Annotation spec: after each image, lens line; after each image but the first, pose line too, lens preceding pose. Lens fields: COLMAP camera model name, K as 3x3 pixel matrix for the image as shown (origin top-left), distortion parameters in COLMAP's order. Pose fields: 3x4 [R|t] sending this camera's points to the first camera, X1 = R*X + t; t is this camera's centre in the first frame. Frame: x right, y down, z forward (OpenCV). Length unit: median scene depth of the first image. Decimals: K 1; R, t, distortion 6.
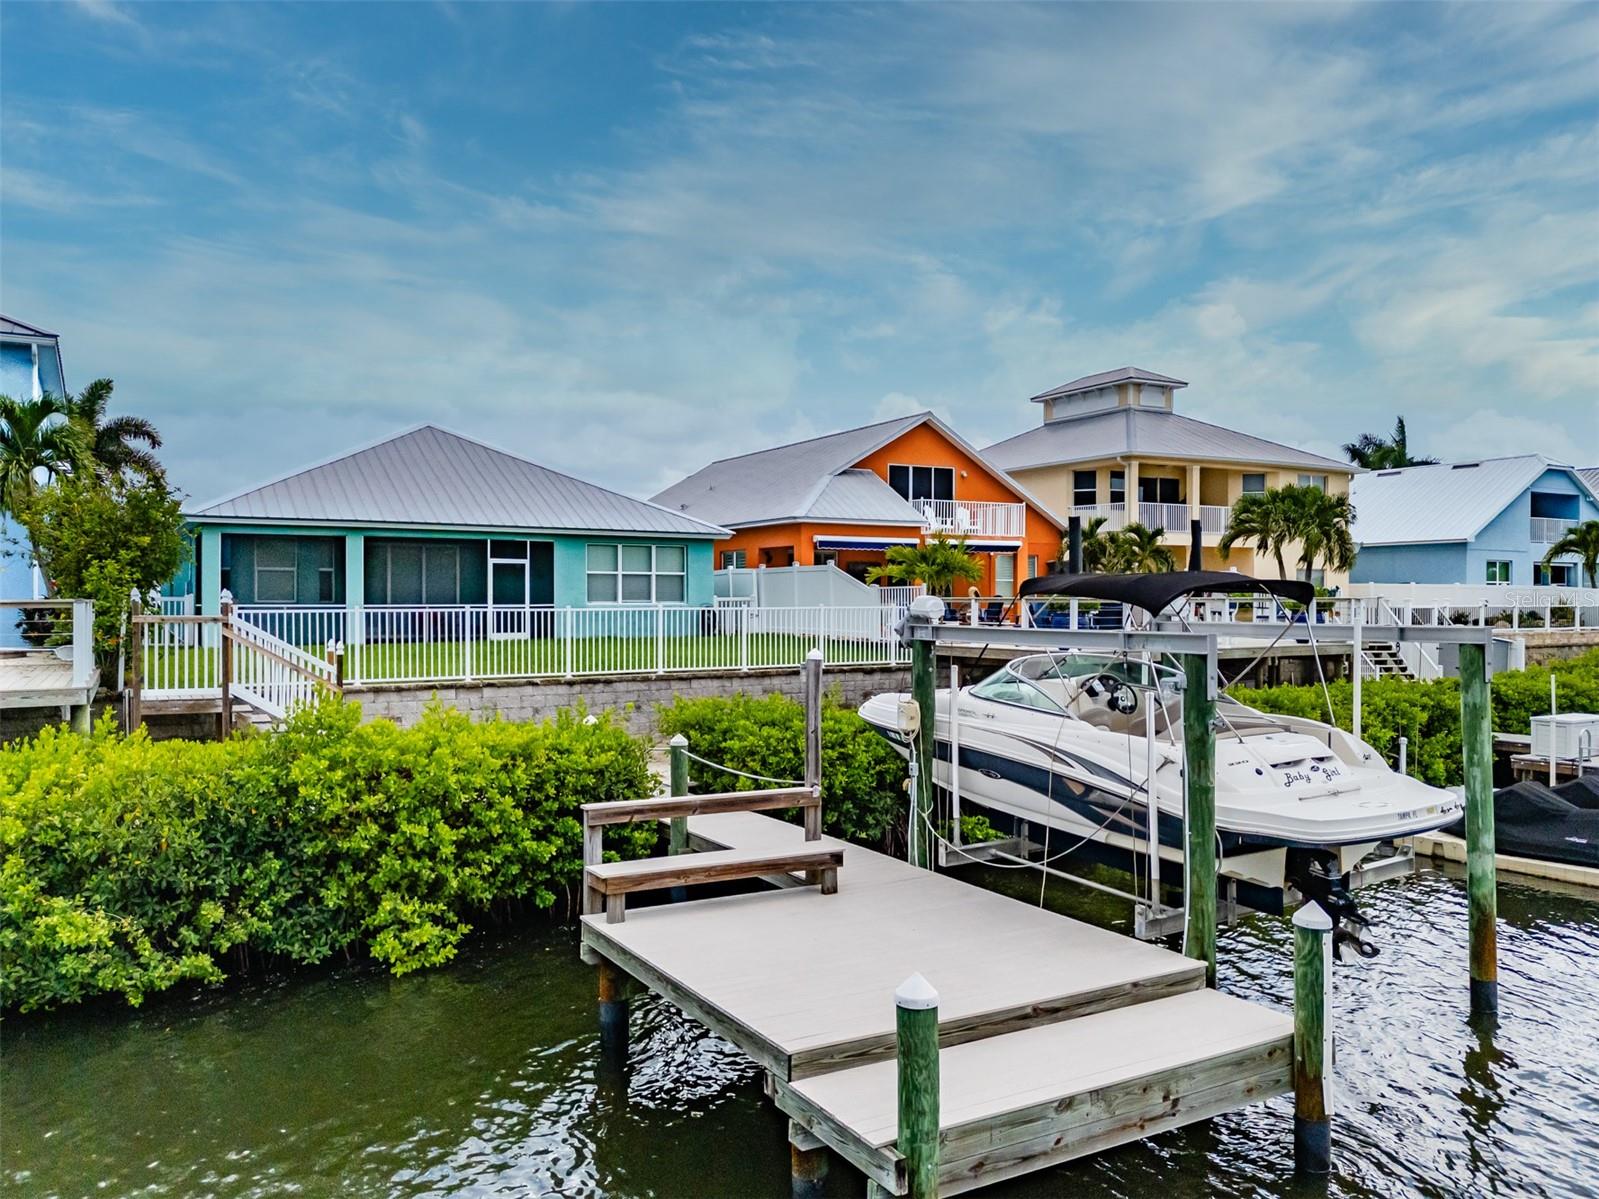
lens RADIAL K [[1204.9, 0, 806.9], [0, 1204.9, 625.9], [0, 0, 1]] dist [0.081374, -0.093231]
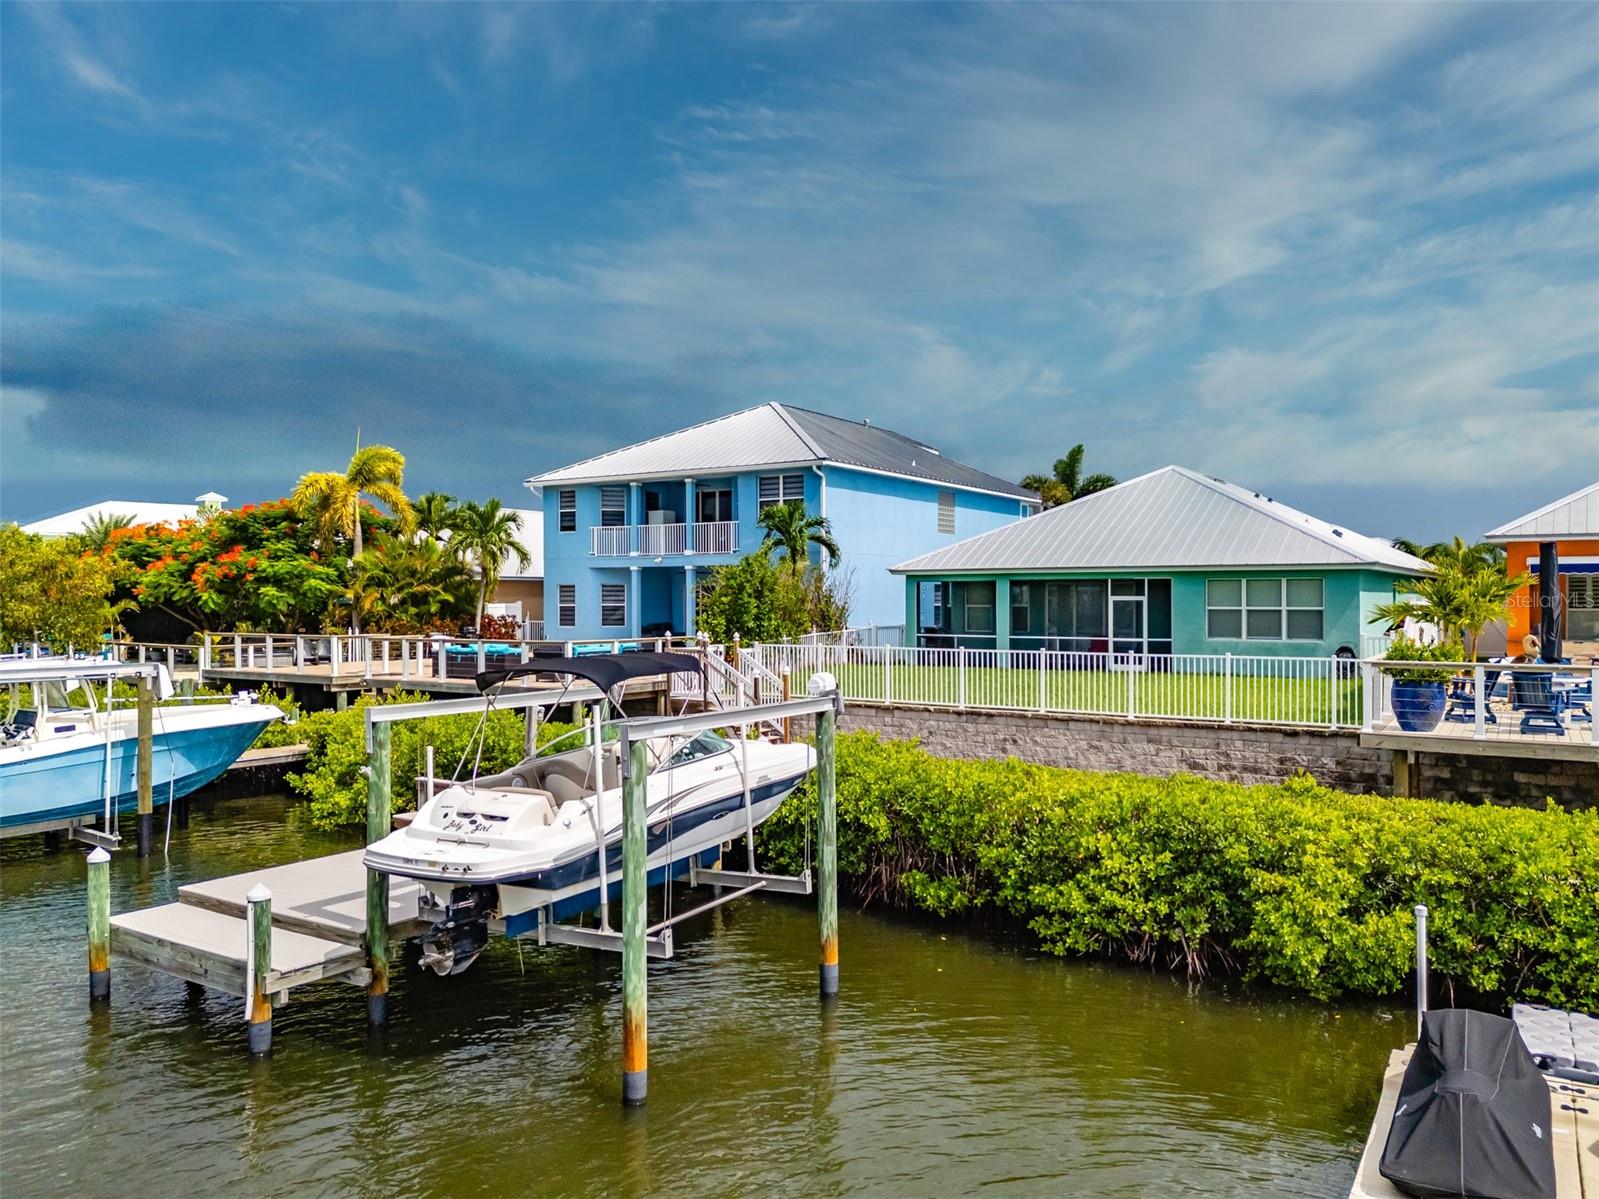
lens RADIAL K [[1185.9, 0, 778.5], [0, 1185.9, 596.7], [0, 0, 1]] dist [0.075836, -0.078355]
pose [[0.429052, -0.000794, -0.903280, 0.625482], [-0.016933, 0.999817, -0.008923, -0.042826], [0.903121, 0.019124, 0.428960, 0.274637]]
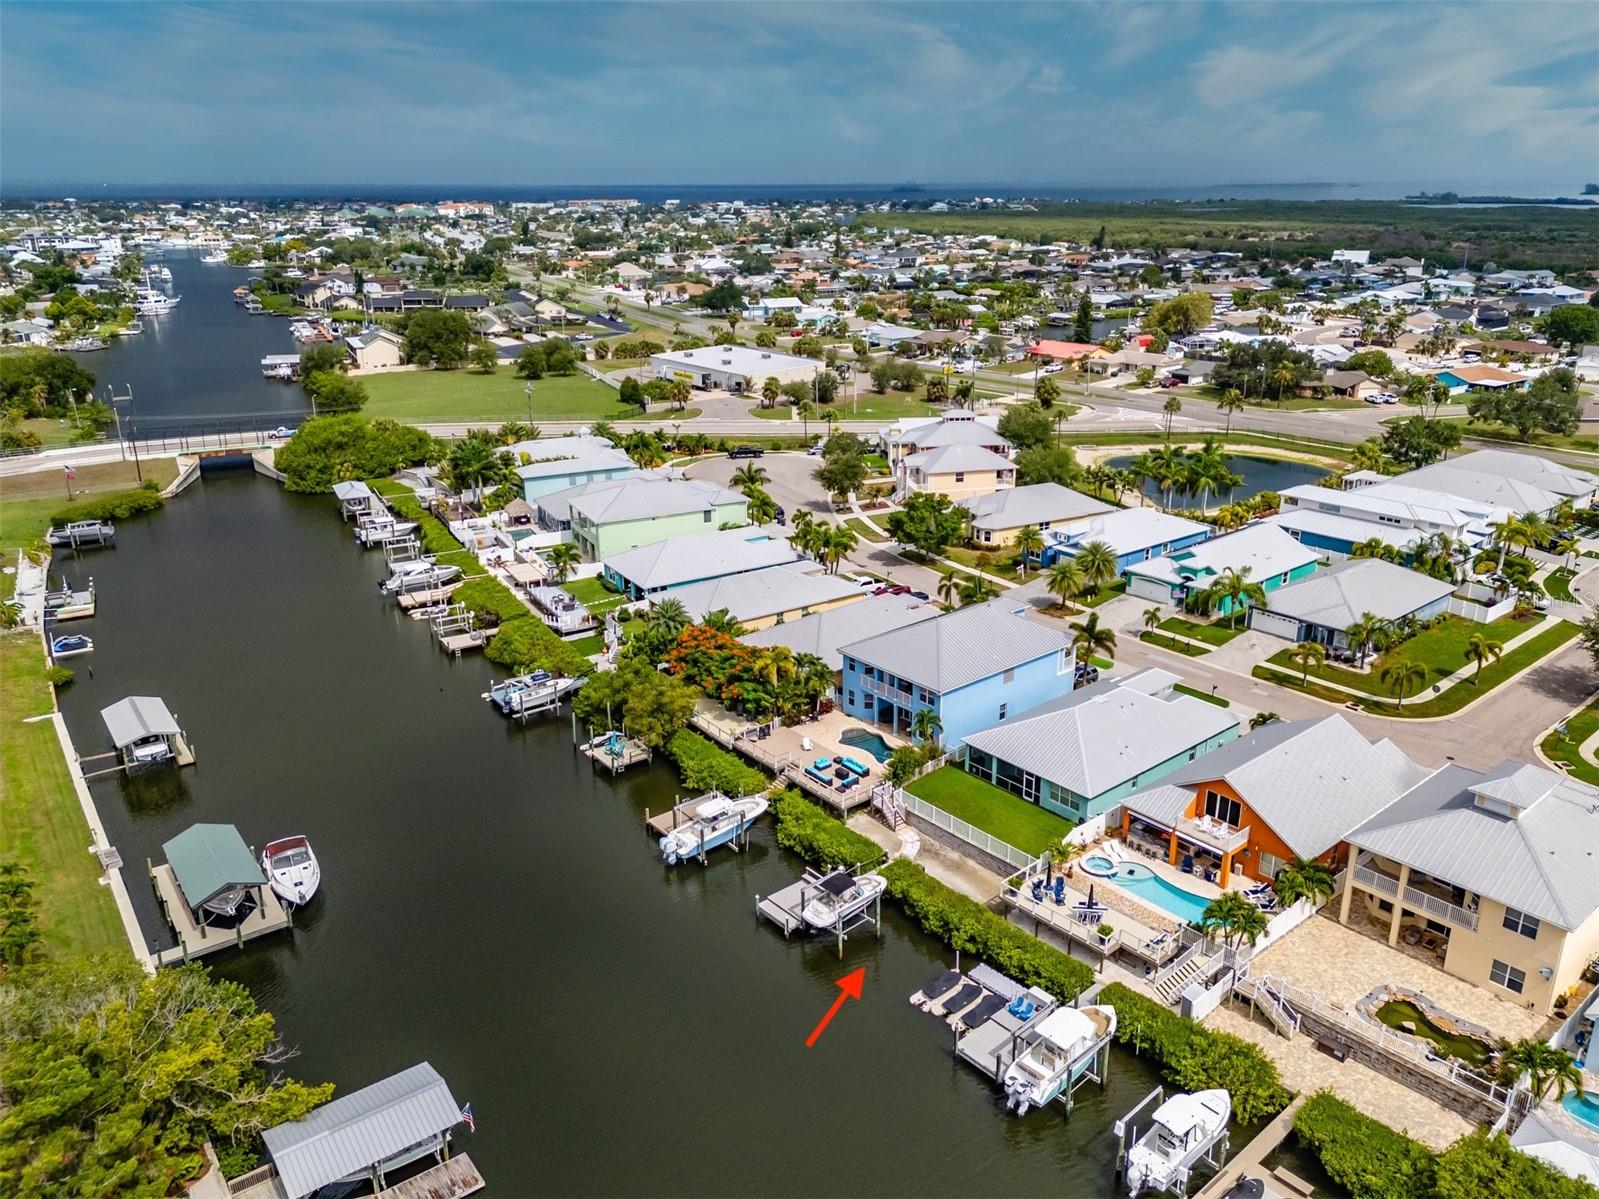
lens RADIAL K [[1179.1, 0, 800.5], [0, 1179.1, 599.6], [0, 0, 1]] dist [0.078899, -0.080423]
pose [[0.173297, 0.326053, -0.929332, 2.623590], [-0.014055, 0.944332, 0.328695, -1.653640], [0.984769, -0.043899, 0.168232, -0.134493]]
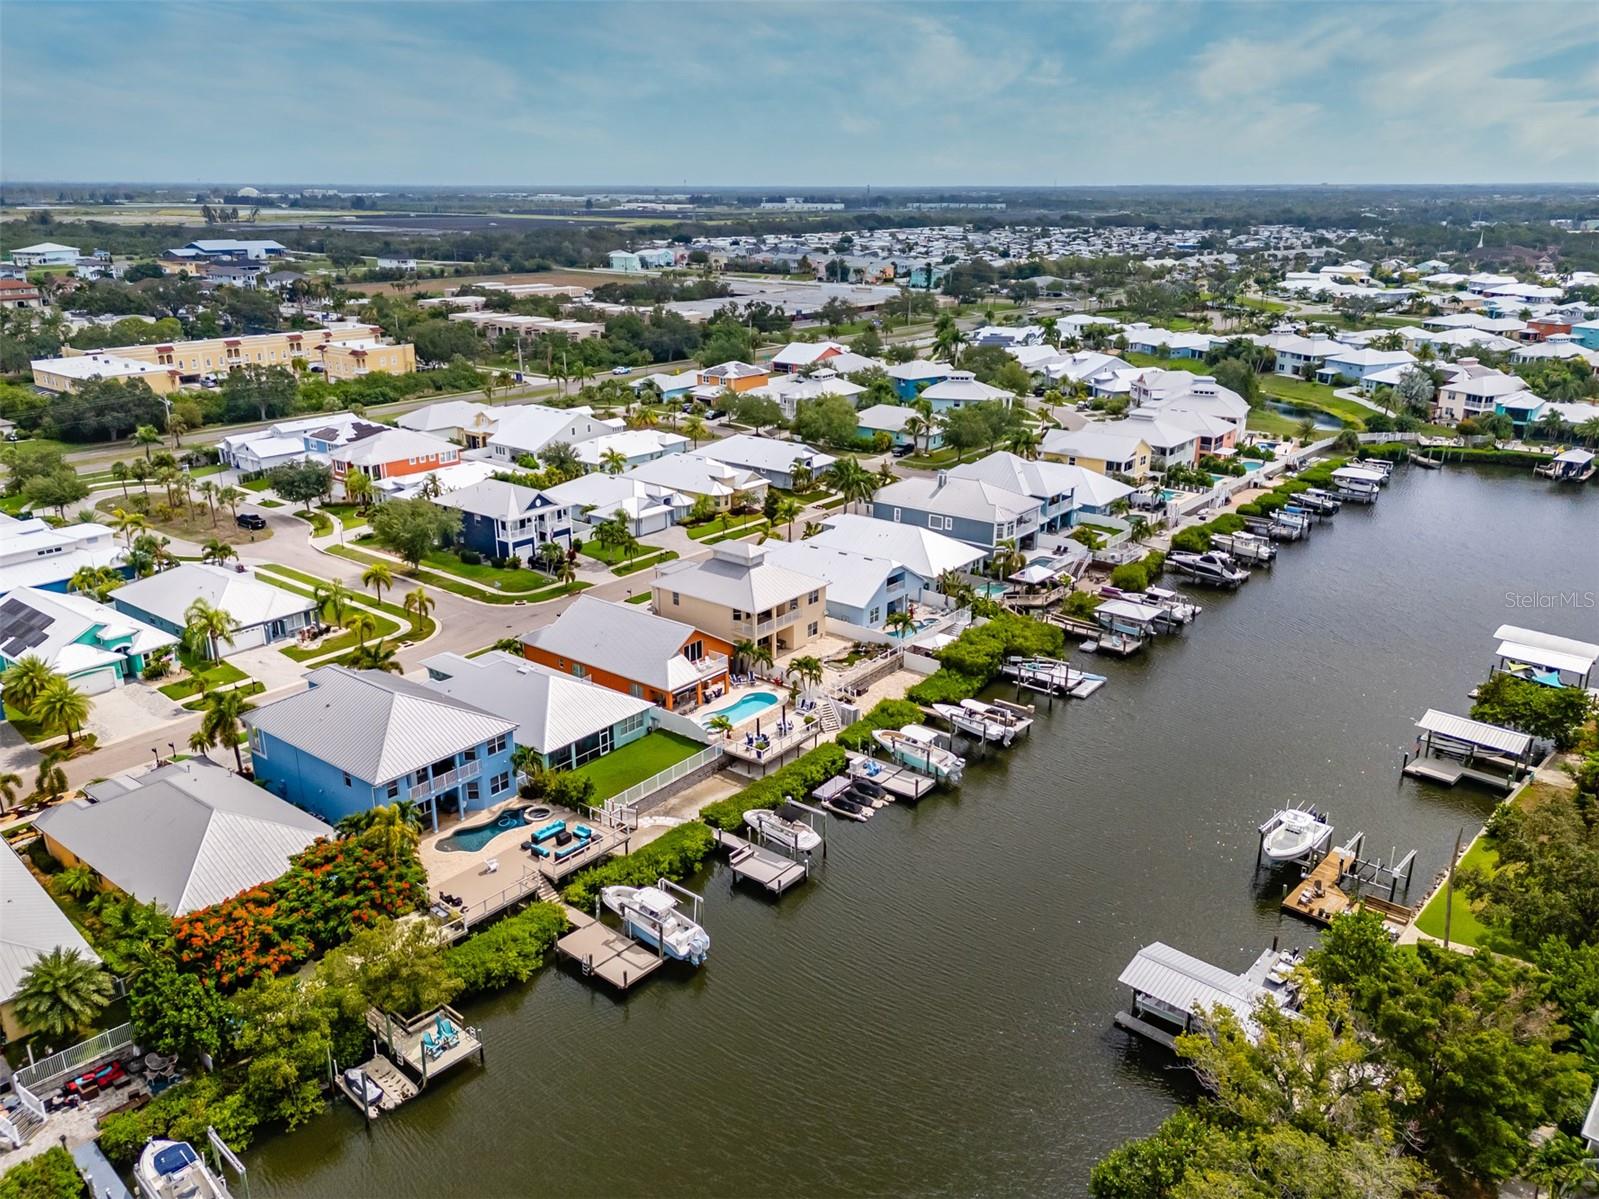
lens RADIAL K [[1169.8, 0, 787.5], [0, 1169.8, 687.5], [0, 0, 1]] dist [0.101783, -0.074312]
pose [[0.933778, -0.142093, 0.328434, -0.922596], [0.010051, 0.927841, 0.372841, -1.578989], [-0.357712, -0.344849, 0.867825, -2.324833]]
